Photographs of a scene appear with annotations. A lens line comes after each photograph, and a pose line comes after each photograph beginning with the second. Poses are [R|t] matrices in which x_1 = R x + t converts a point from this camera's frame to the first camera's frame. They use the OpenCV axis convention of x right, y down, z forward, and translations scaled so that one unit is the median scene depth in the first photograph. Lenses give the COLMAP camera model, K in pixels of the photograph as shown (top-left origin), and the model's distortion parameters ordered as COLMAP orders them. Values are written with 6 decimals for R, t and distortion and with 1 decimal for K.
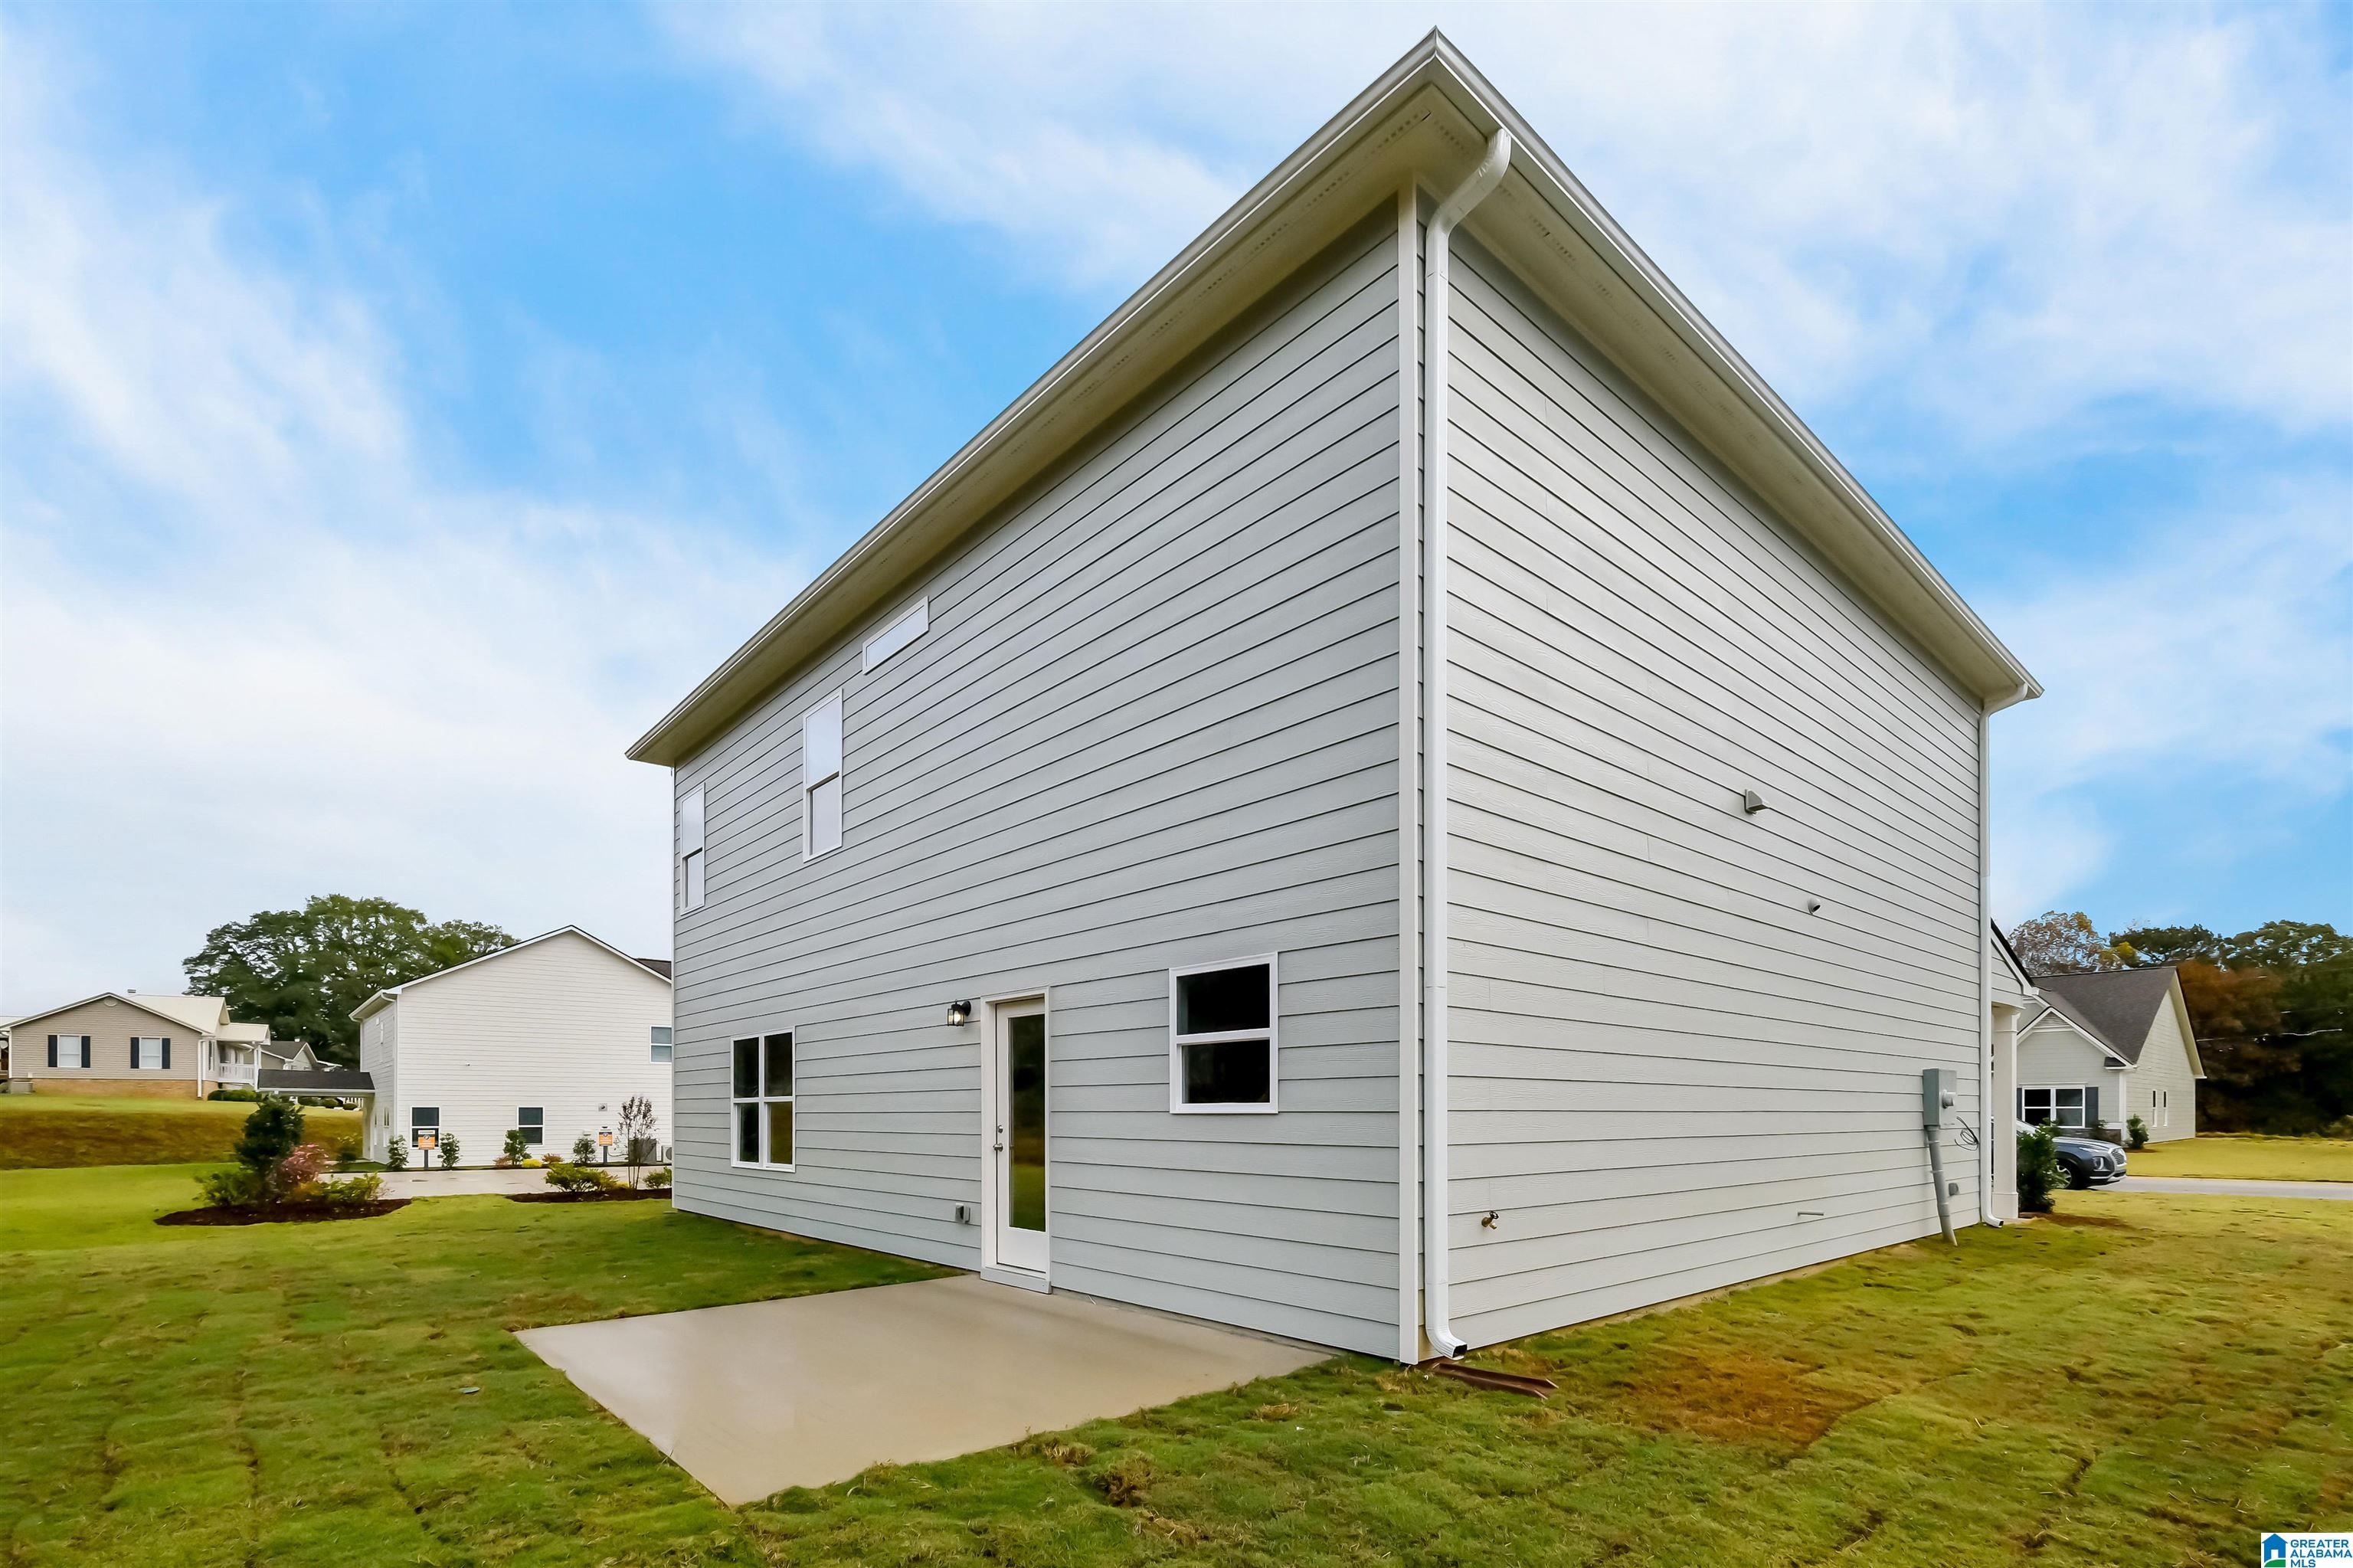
lens RADIAL K [[1041.9, 0, 1175.9], [0, 1041.9, 861.3], [0, 0, 1]] dist [-0.004390, -0.000518]
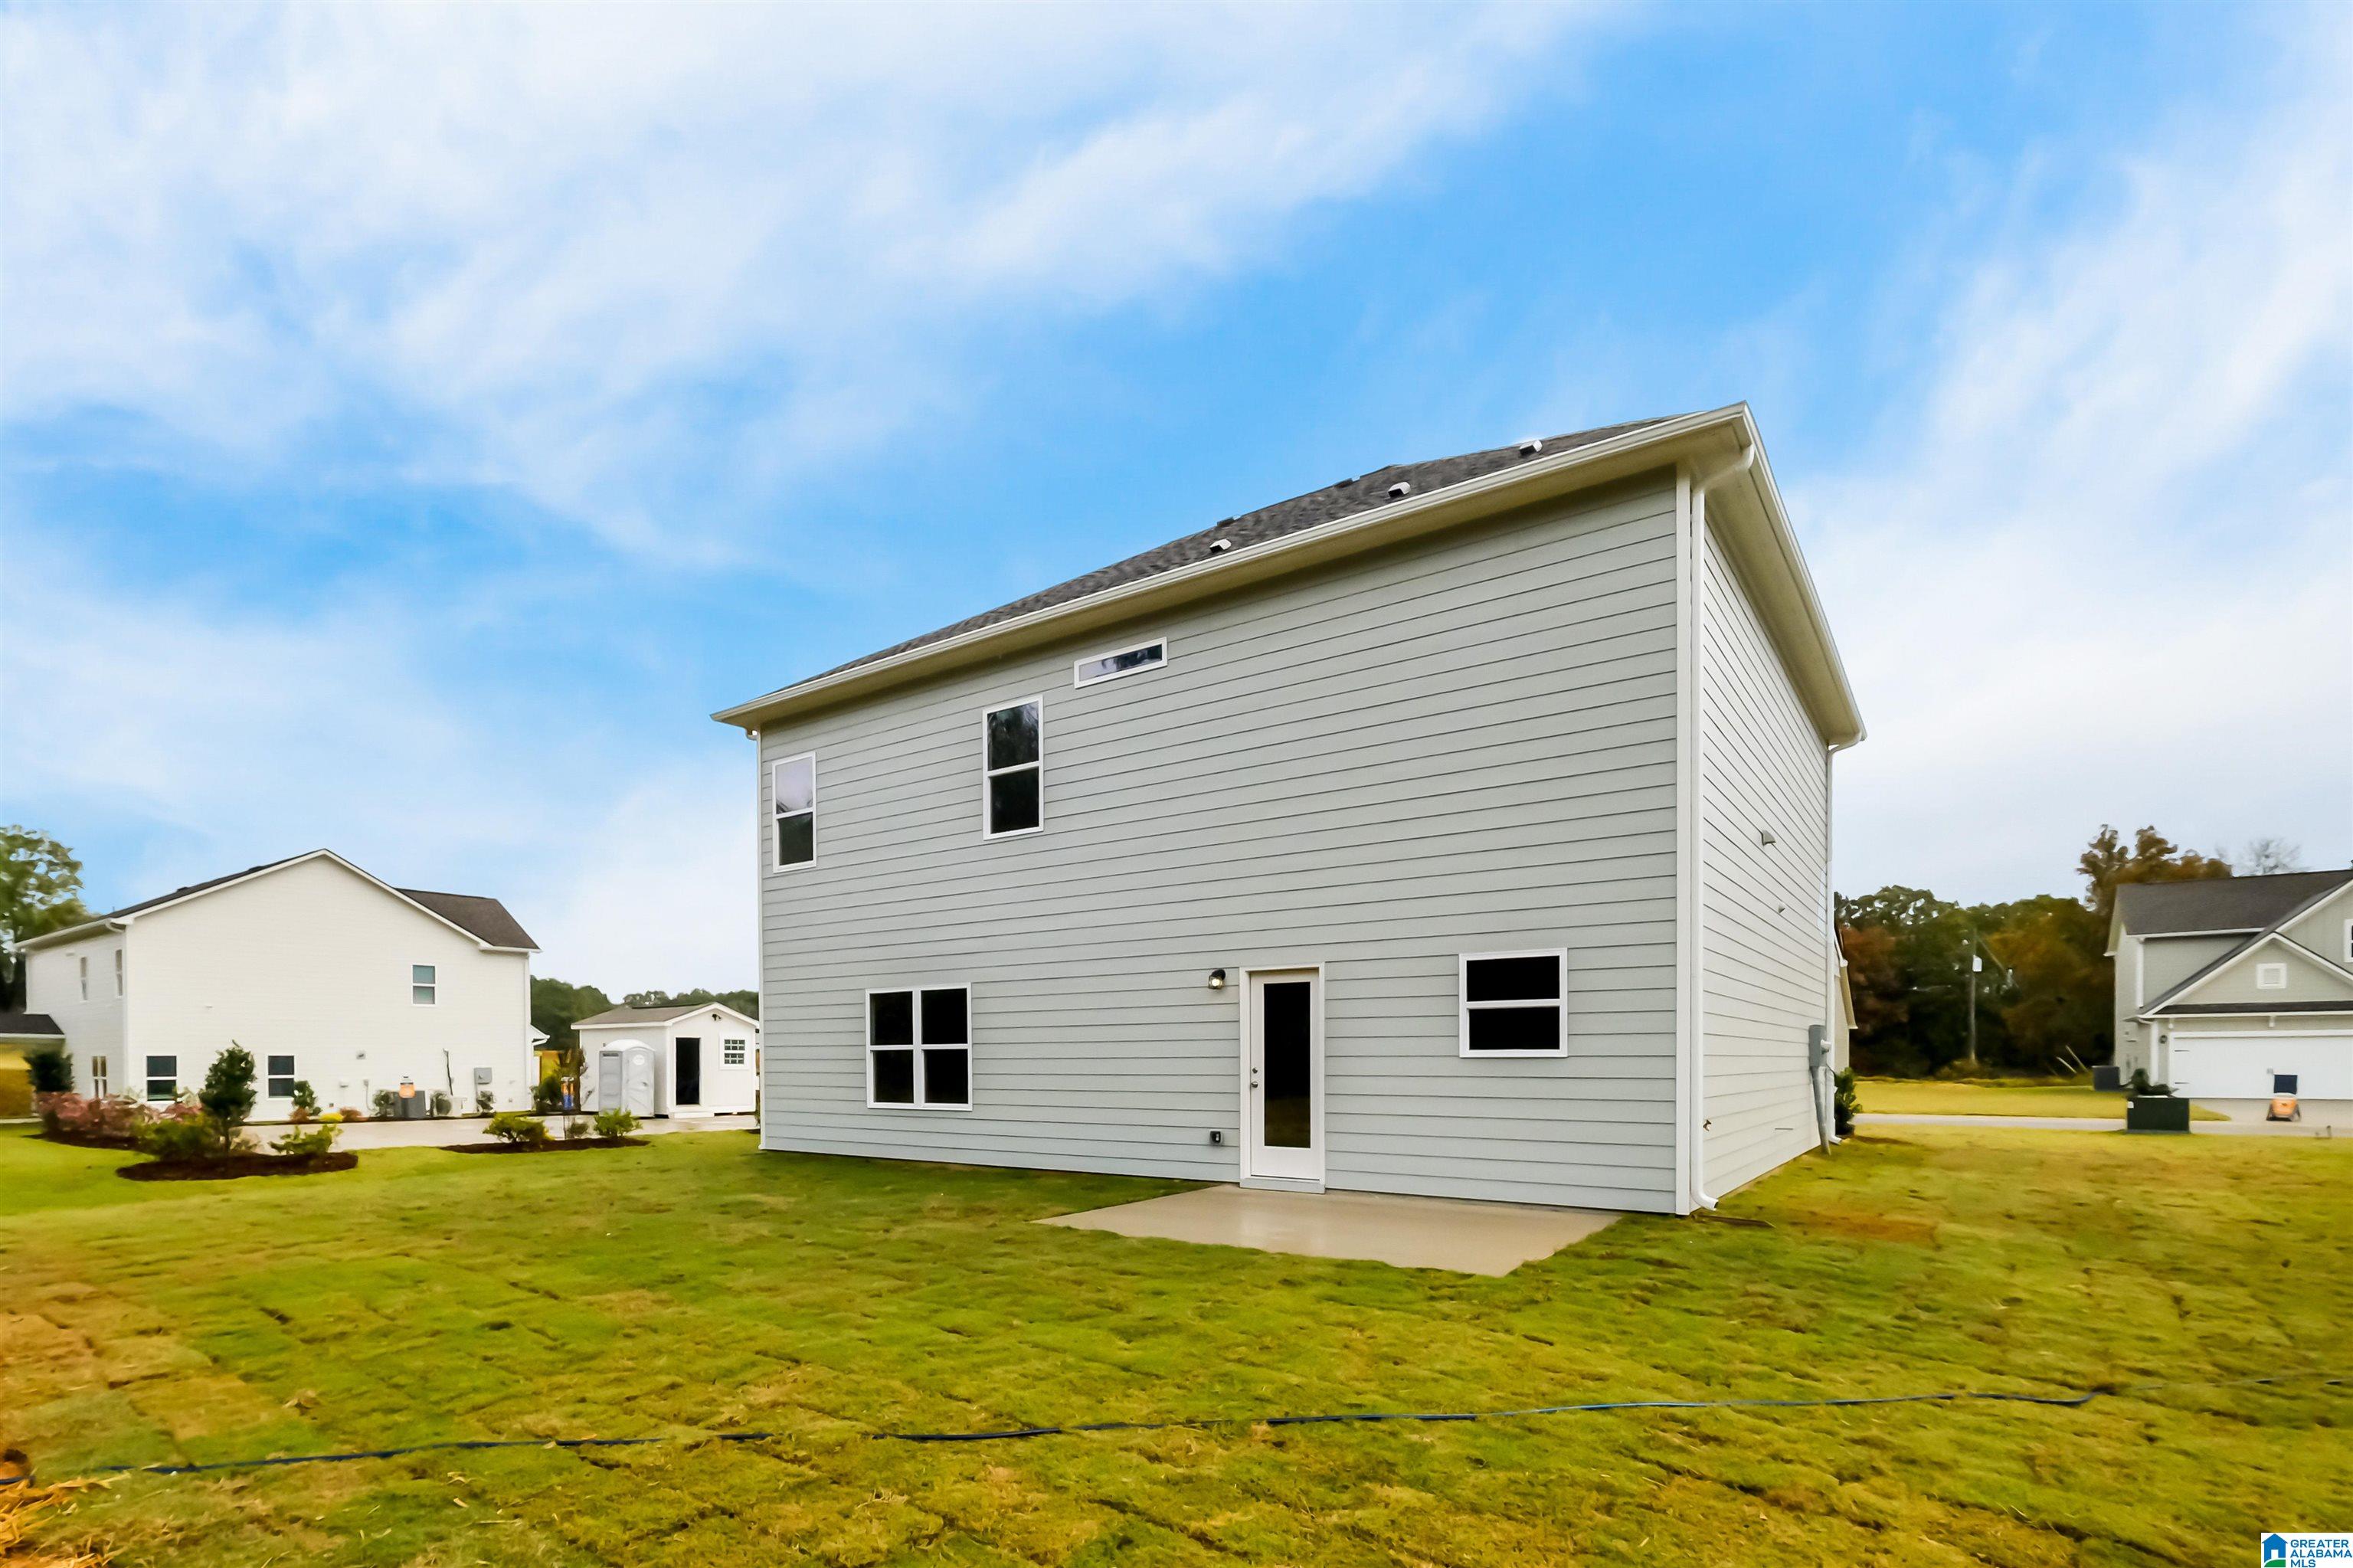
lens RADIAL K [[1052.9, 0, 1181.3], [0, 1052.9, 789.9], [0, 0, 1]] dist [-0.000291, 0.000248]
pose [[0.978804, 0.048866, 0.198883, -0.533774], [-0.046070, 0.998764, -0.018666, -0.059956], [-0.199550, 0.009108, 0.979845, -0.257731]]
